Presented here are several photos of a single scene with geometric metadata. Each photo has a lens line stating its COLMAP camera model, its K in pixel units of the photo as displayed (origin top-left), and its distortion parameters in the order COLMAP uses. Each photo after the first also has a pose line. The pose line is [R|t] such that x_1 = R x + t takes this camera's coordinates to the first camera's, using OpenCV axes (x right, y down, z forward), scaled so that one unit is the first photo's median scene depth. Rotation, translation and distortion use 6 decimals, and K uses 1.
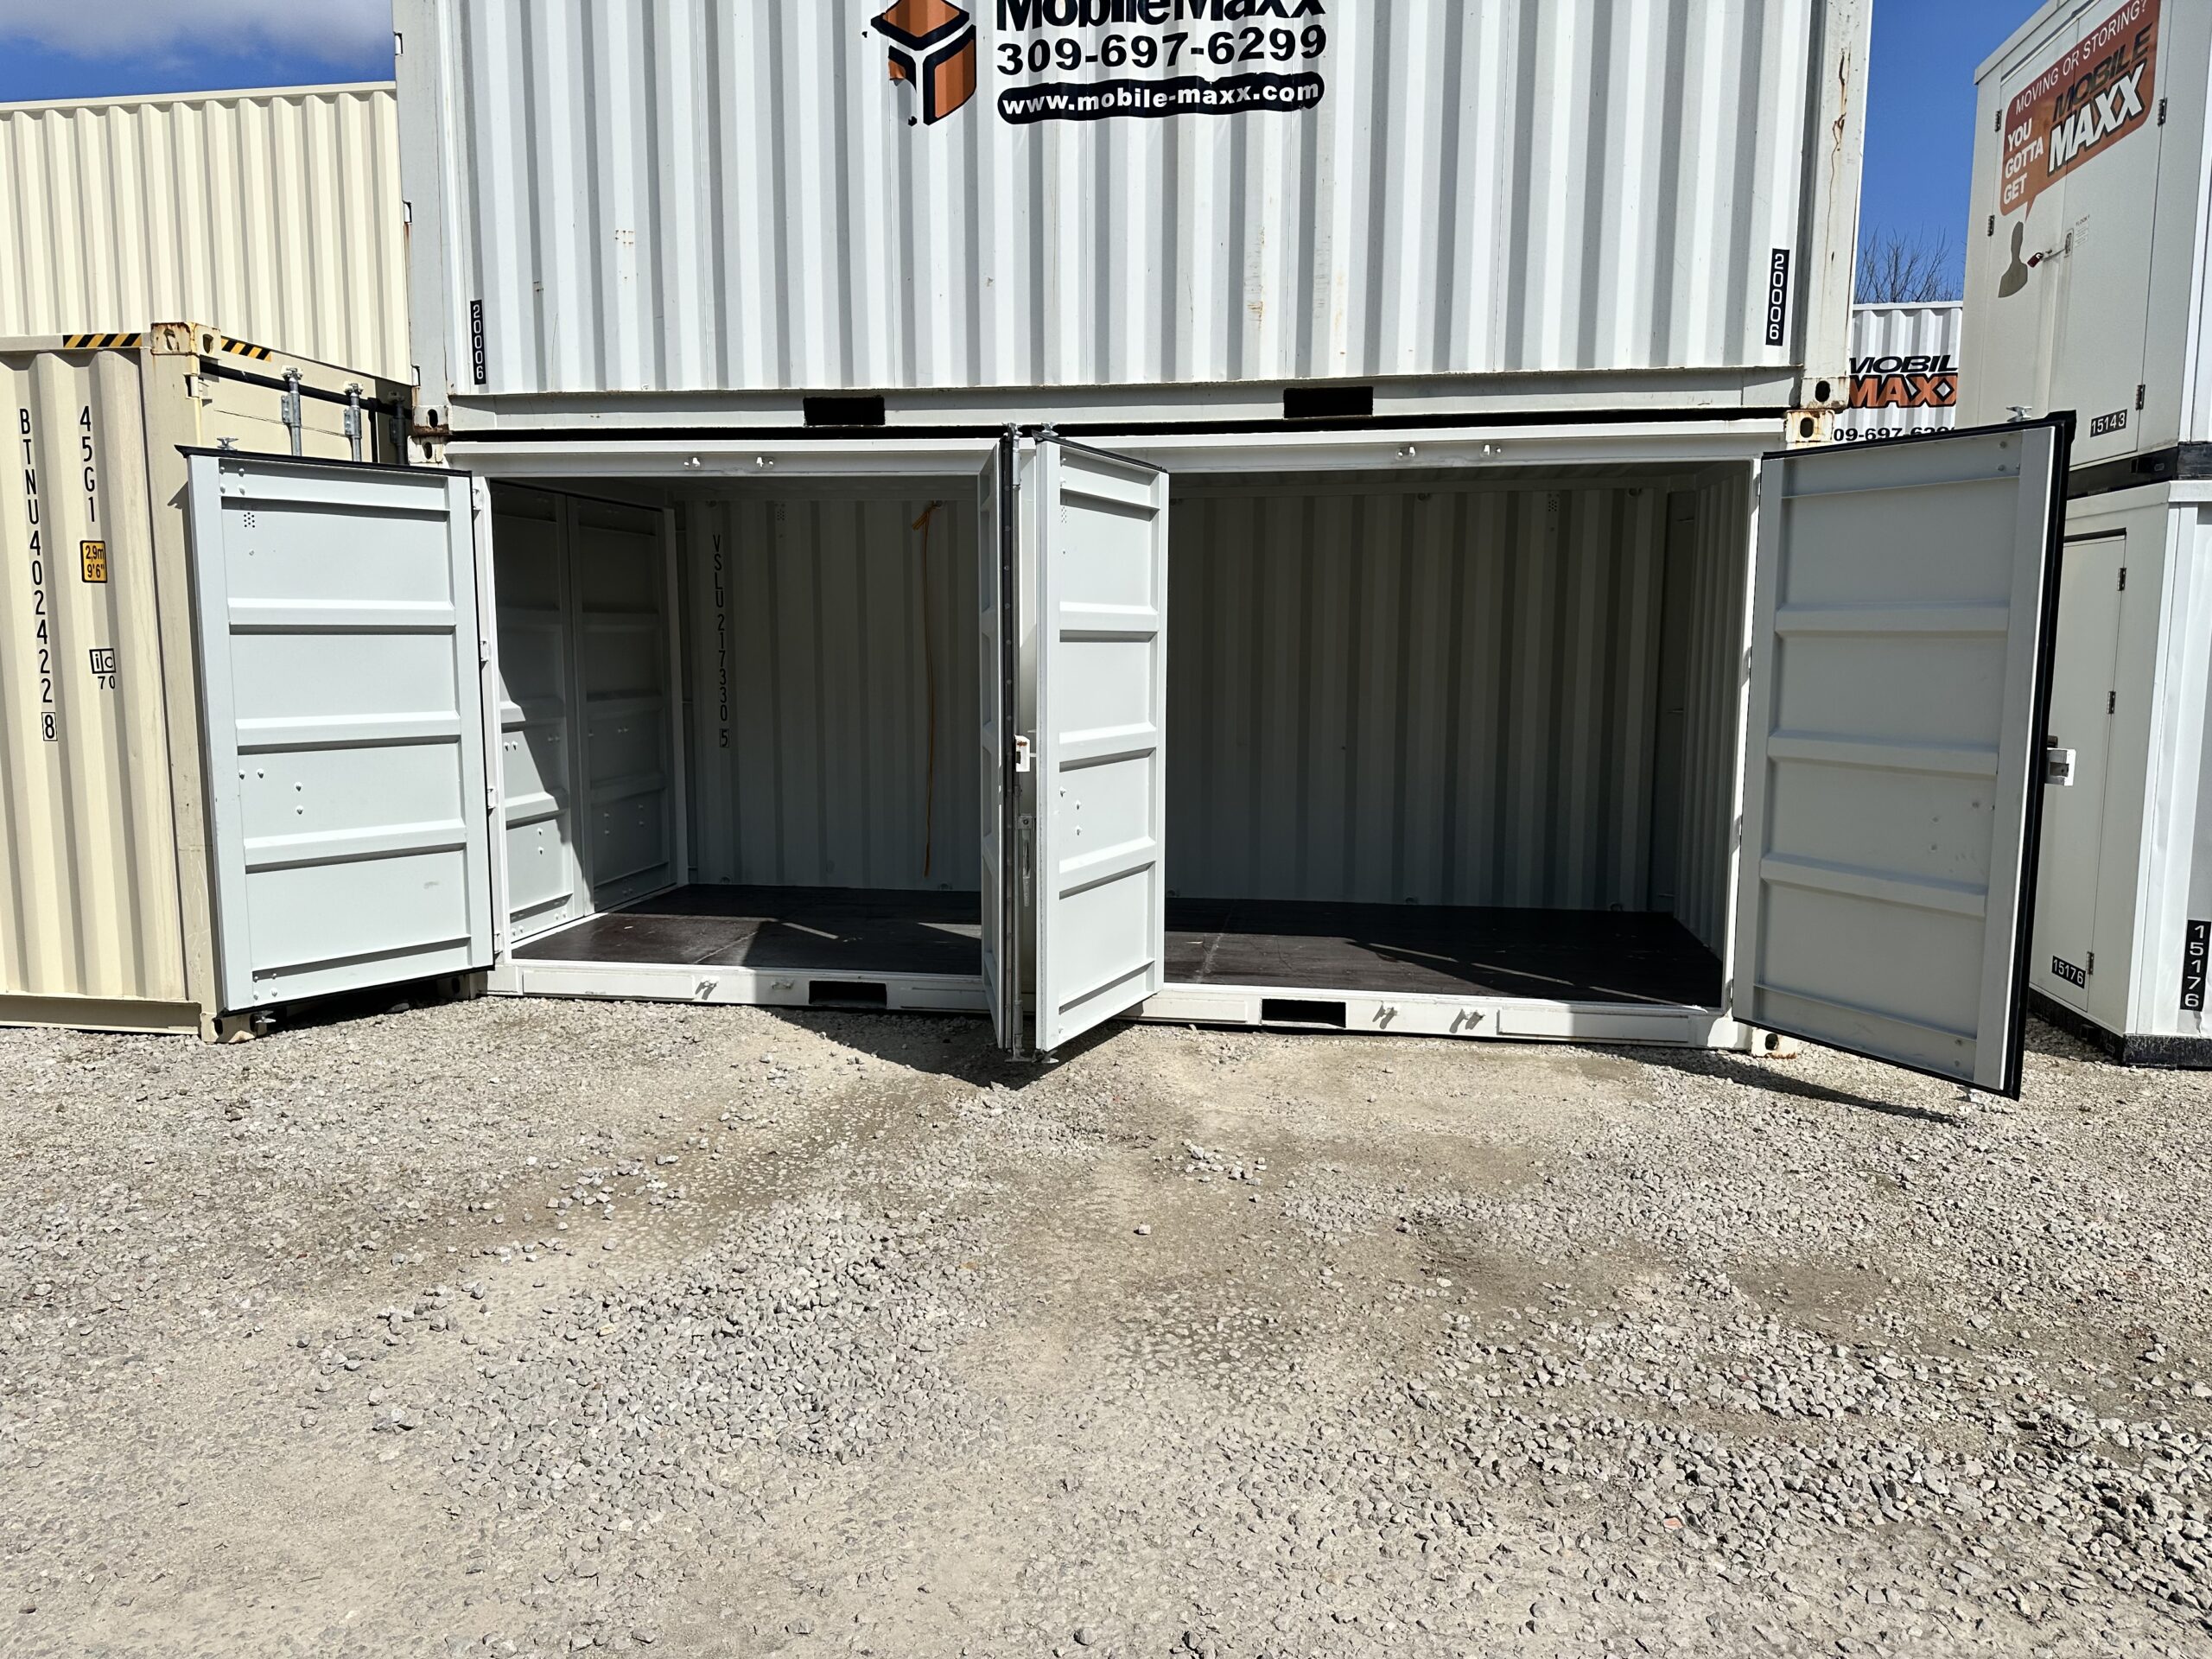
lens RADIAL K [[1547.3, 0, 1106.7], [0, 1547.3, 833.0], [0, 0, 1]] dist [0.036330, -0.033368]
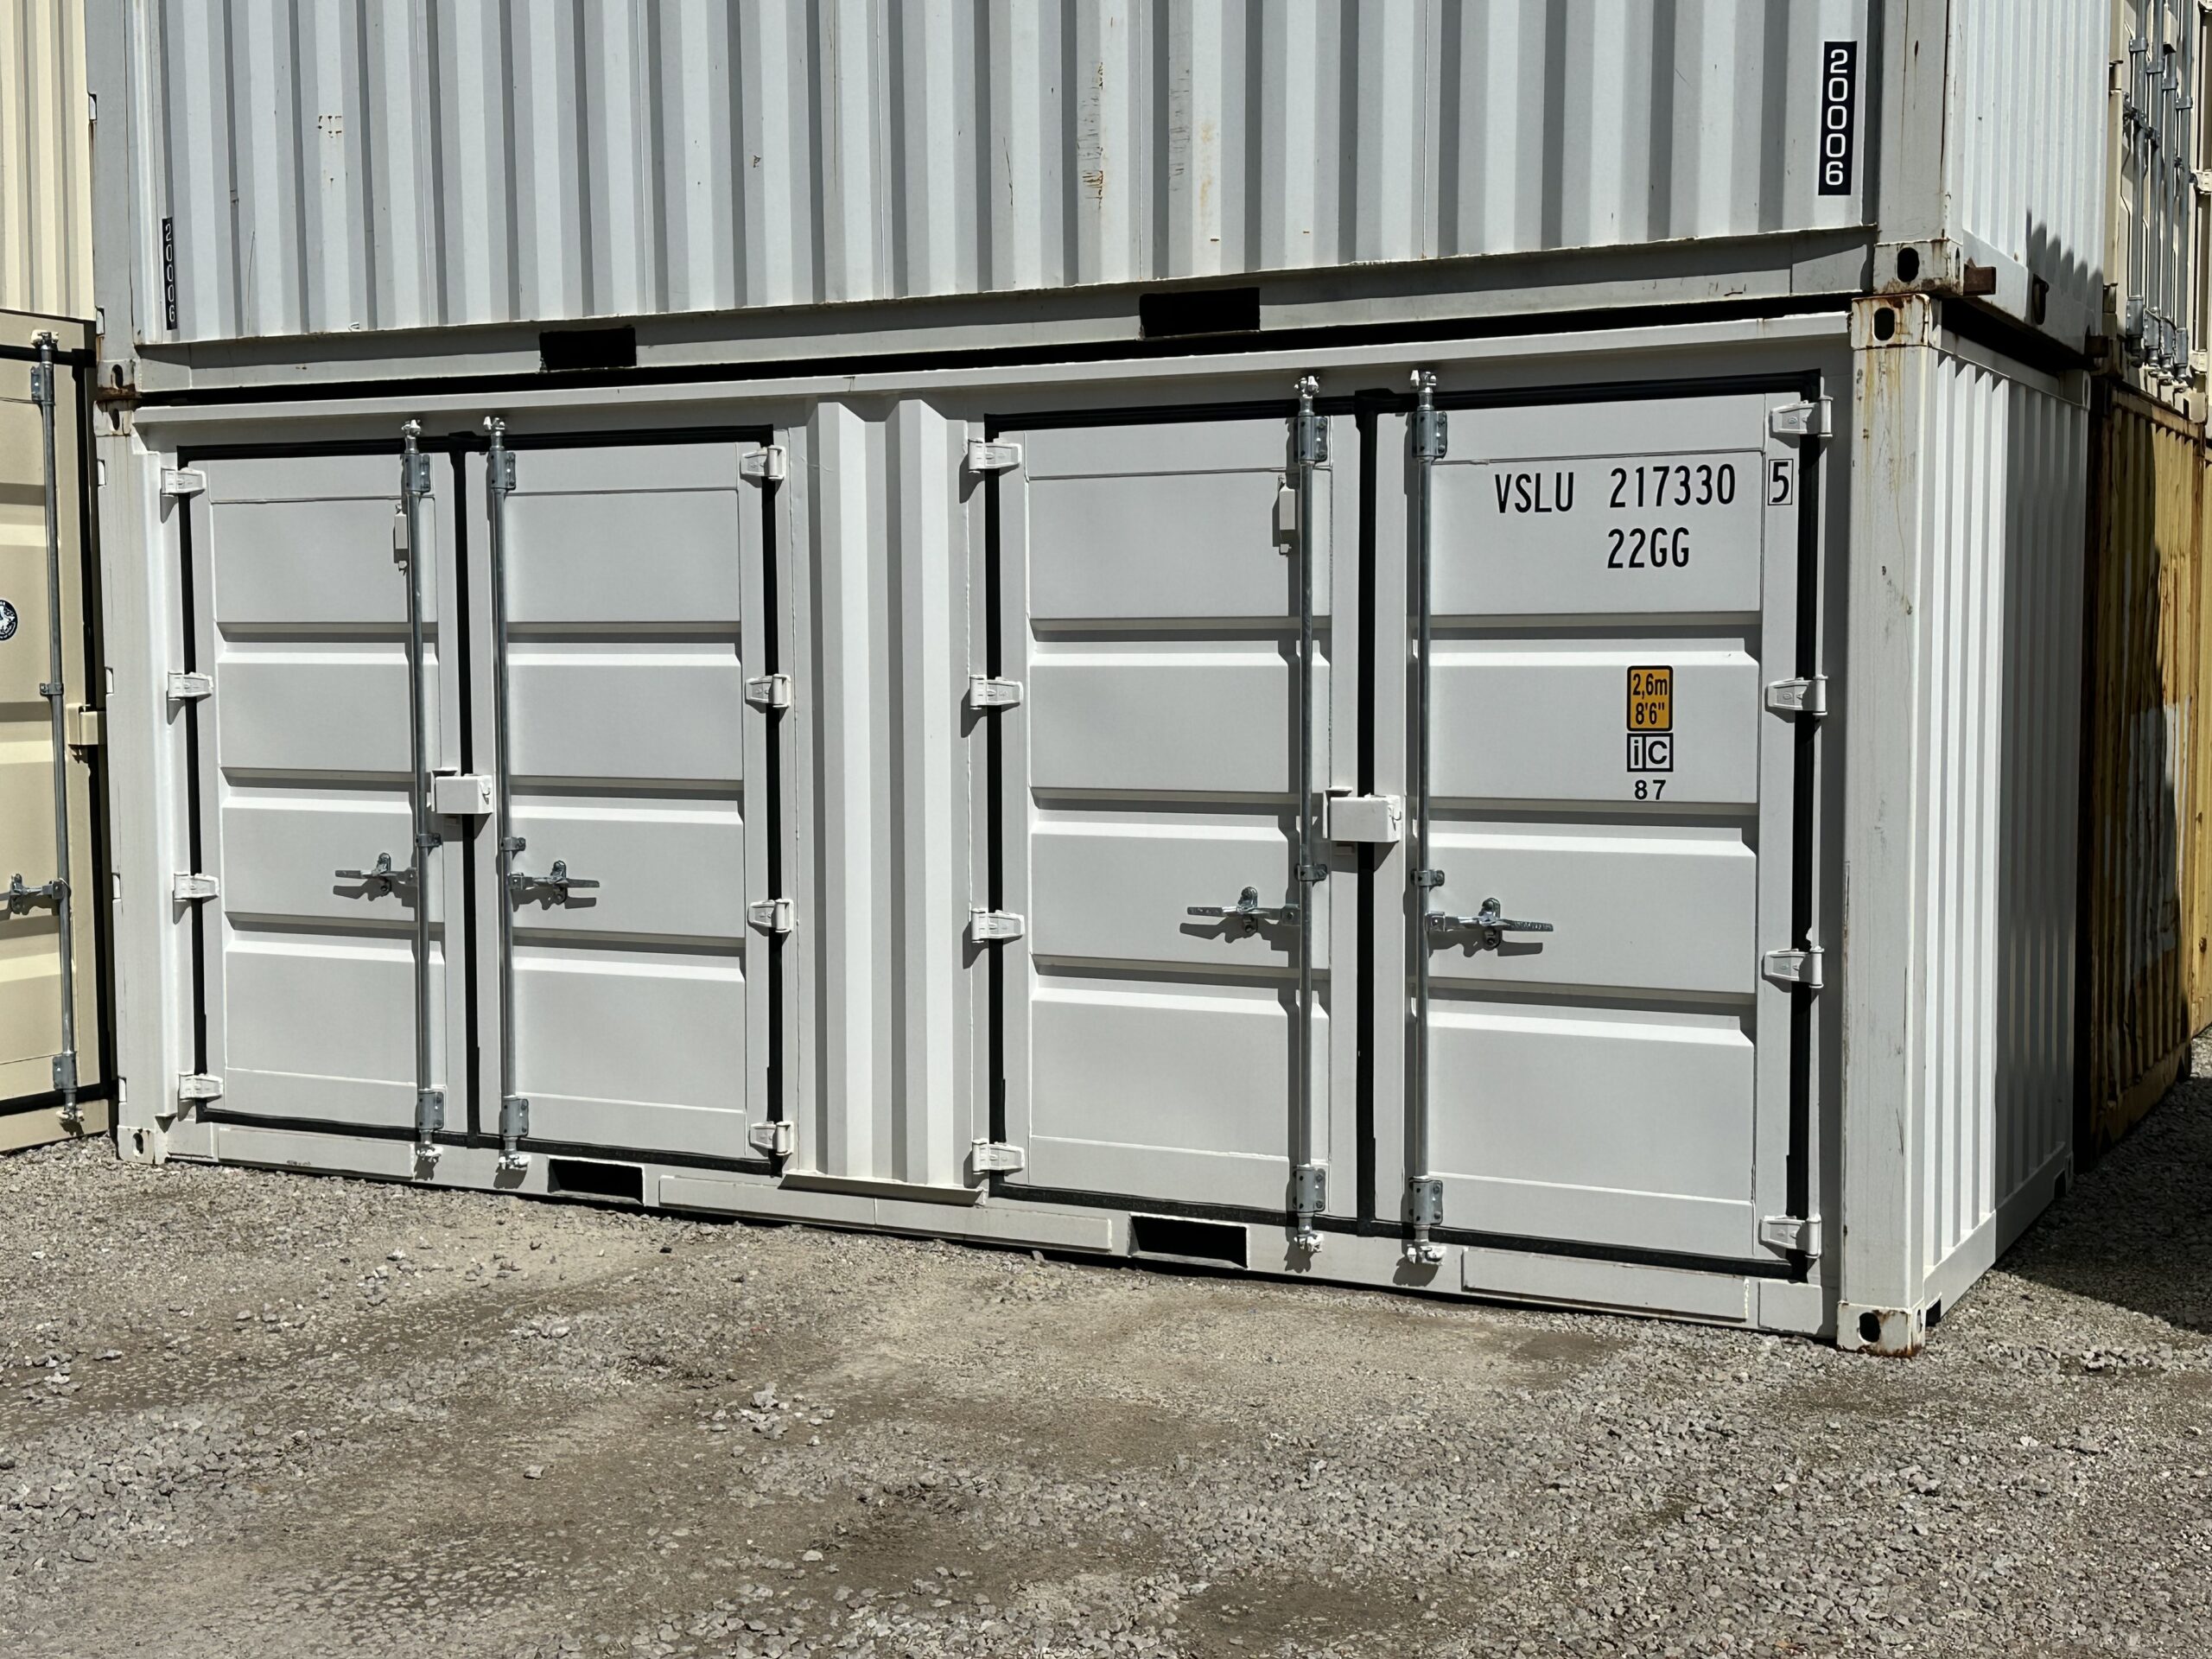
lens RADIAL K [[2830.6, 0, 1106.5], [0, 2830.6, 829.9], [0, 0, 1]] dist [0.099963, 0.000000]
pose [[0.950045, 0.012372, -0.311868, 0.488552], [-0.031826, 0.997846, -0.057367, 0.014967], [0.310487, 0.064427, 0.948392, -0.153718]]
